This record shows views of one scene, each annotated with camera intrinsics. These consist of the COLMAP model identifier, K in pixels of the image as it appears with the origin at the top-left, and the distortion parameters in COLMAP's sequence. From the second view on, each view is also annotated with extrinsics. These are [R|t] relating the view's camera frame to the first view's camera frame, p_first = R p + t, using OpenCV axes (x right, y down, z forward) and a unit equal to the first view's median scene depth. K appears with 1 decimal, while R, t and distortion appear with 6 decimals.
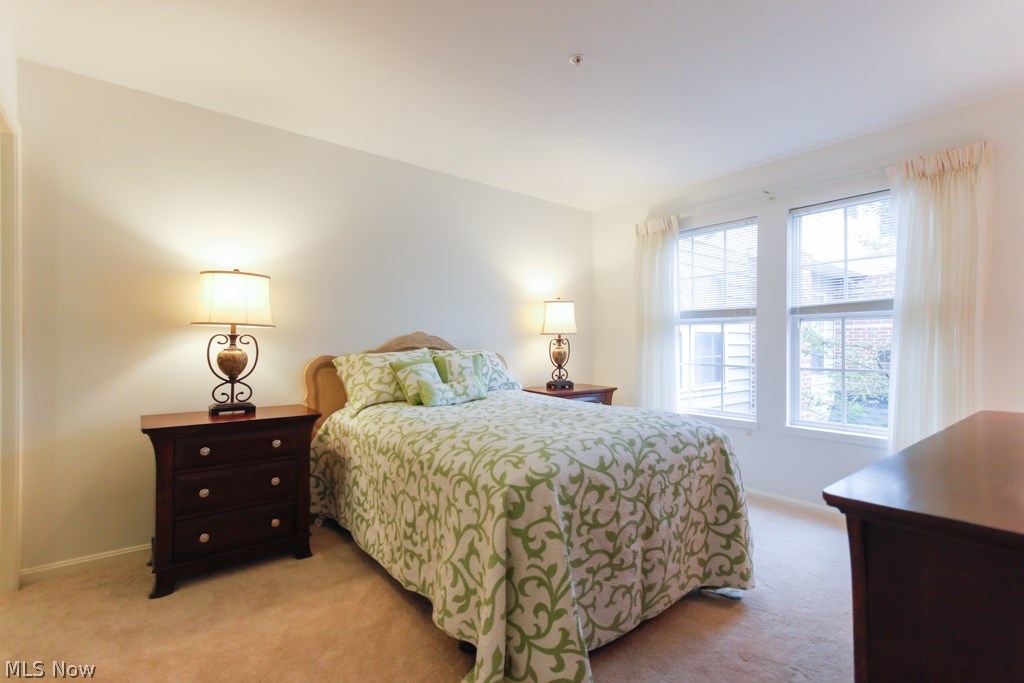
lens RADIAL K [[486.0, 0, 512.0], [0, 486.0, 341.5], [0, 0, 1]] dist [0.038722, 0.000281]
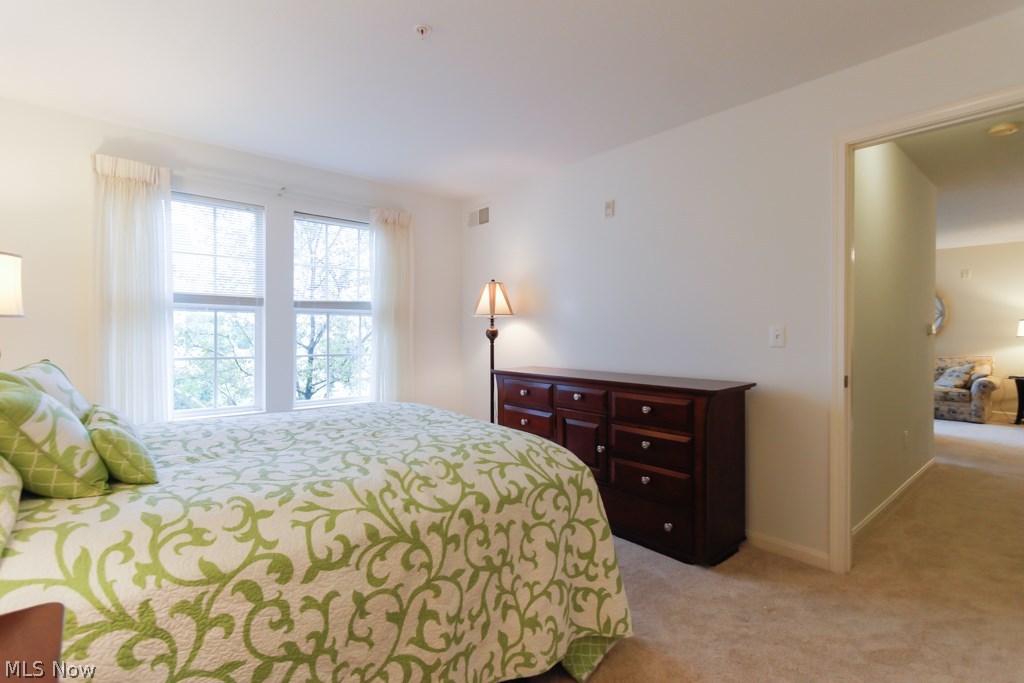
lens RADIAL K [[473.5, 0, 503.1], [0, 473.5, 331.9], [0, 0, 1]] dist [0.003516, 0.001131]
pose [[-0.035547, -0.000669, 0.999368, -0.742086], [-0.007675, 0.999970, 0.000396, -0.005519], [-0.999339, -0.007656, -0.035551, 0.848442]]
